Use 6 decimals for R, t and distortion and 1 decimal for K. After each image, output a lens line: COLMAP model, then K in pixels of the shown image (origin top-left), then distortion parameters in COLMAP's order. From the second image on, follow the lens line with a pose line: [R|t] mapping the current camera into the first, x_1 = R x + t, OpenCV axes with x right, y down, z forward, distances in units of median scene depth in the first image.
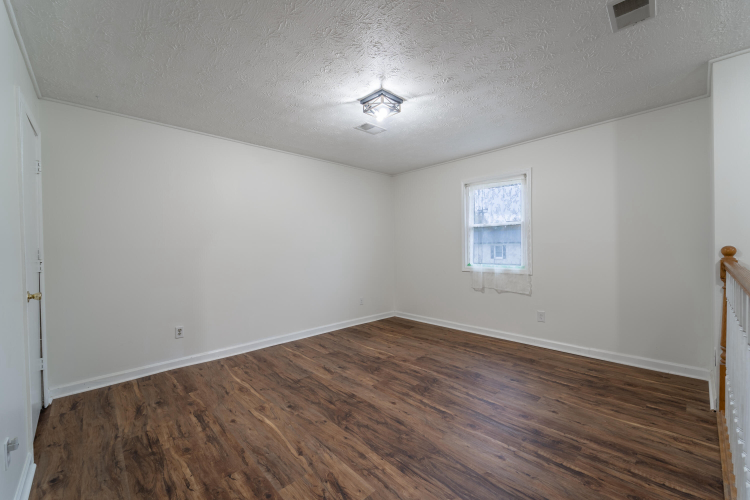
lens RADIAL K [[303.4, 0, 374.3], [0, 303.4, 251.9], [0, 0, 1]] dist [0.001421, -0.001428]
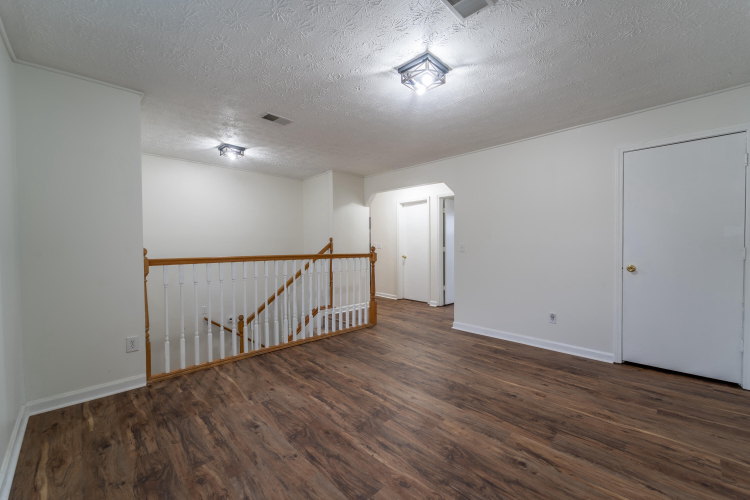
lens RADIAL K [[303.4, 0, 377.8], [0, 303.4, 251.5], [0, 0, 1]] dist [0.001421, -0.001428]
pose [[-0.999417, 0.023610, -0.024646, 0.192450], [0.022501, 0.998763, 0.044344, -0.032810], [0.025662, 0.043764, -0.998712, 1.962268]]
